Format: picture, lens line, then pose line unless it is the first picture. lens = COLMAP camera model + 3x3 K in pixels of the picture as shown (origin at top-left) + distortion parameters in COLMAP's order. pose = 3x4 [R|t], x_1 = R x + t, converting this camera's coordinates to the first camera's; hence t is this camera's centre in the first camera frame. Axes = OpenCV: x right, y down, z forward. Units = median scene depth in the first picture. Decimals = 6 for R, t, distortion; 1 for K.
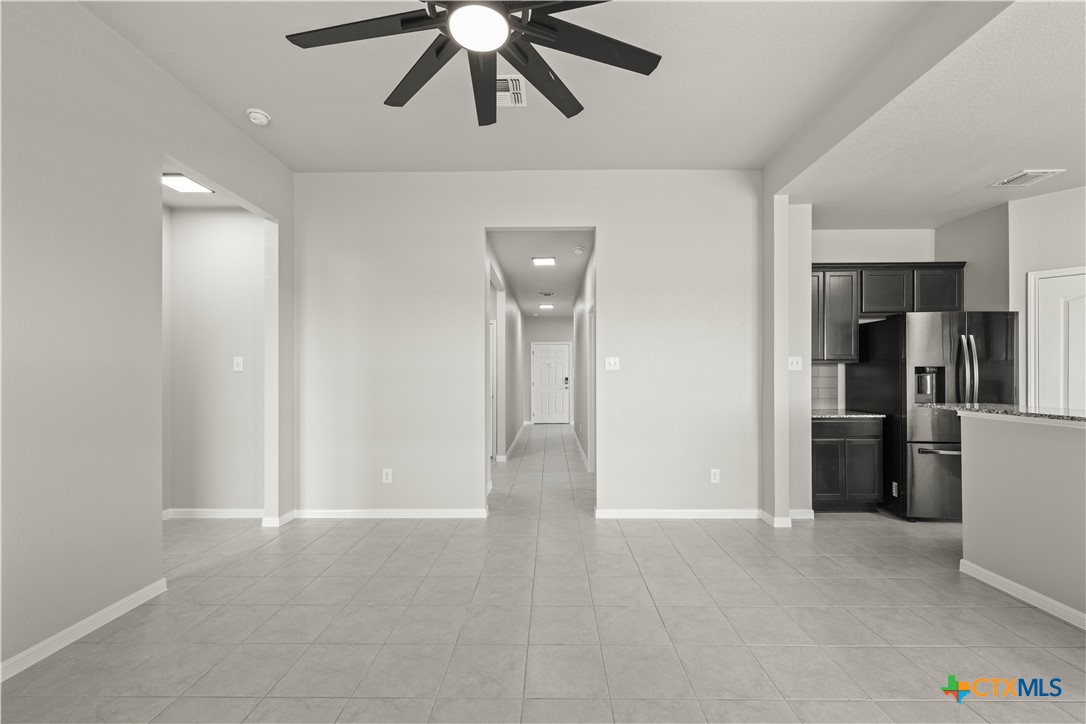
lens RADIAL K [[434.2, 0, 547.7], [0, 434.2, 367.7], [0, 0, 1]] dist [-0.010032, -0.000257]
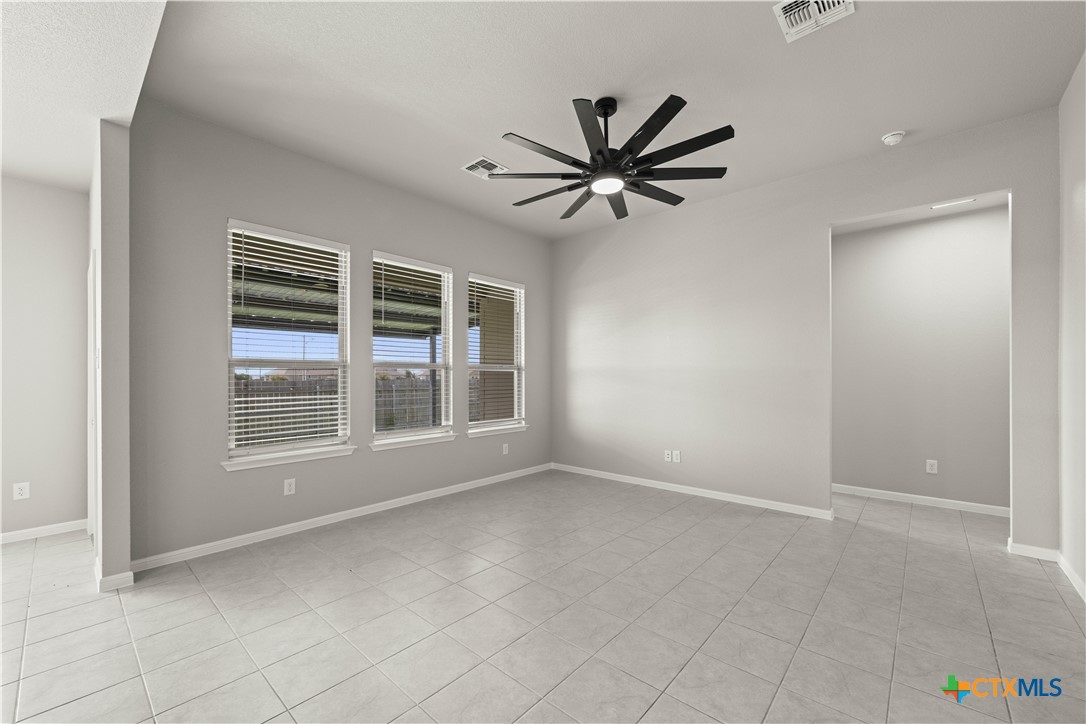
lens RADIAL K [[434.2, 0, 553.9], [0, 434.2, 369.2], [0, 0, 1]] dist [-0.010032, -0.000257]
pose [[-0.644923, -0.007070, -0.764215, 0.941150], [0.011392, 0.999757, -0.018862, 0.016145], [0.764163, -0.020870, -0.644685, 1.354229]]
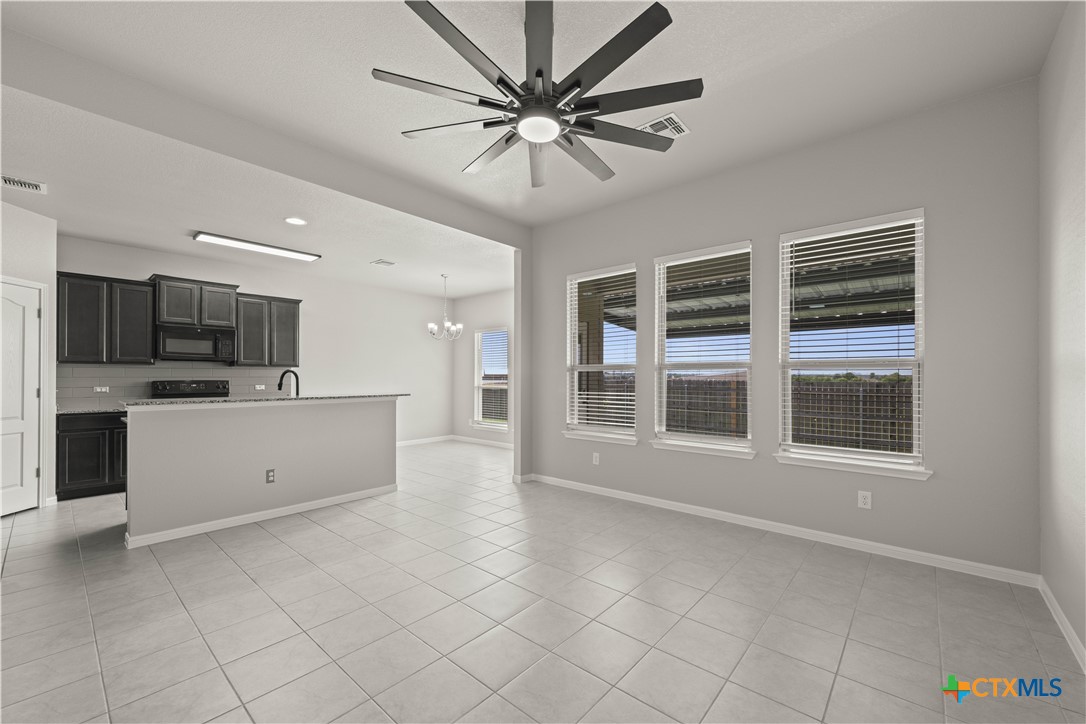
lens RADIAL K [[434.2, 0, 545.9], [0, 434.2, 377.2], [0, 0, 1]] dist [-0.010032, -0.000257]
pose [[-0.761994, -0.001981, 0.647582, -0.732558], [-0.008046, 0.999947, -0.006409, 0.019186], [-0.647535, -0.010094, -0.761969, 1.378898]]
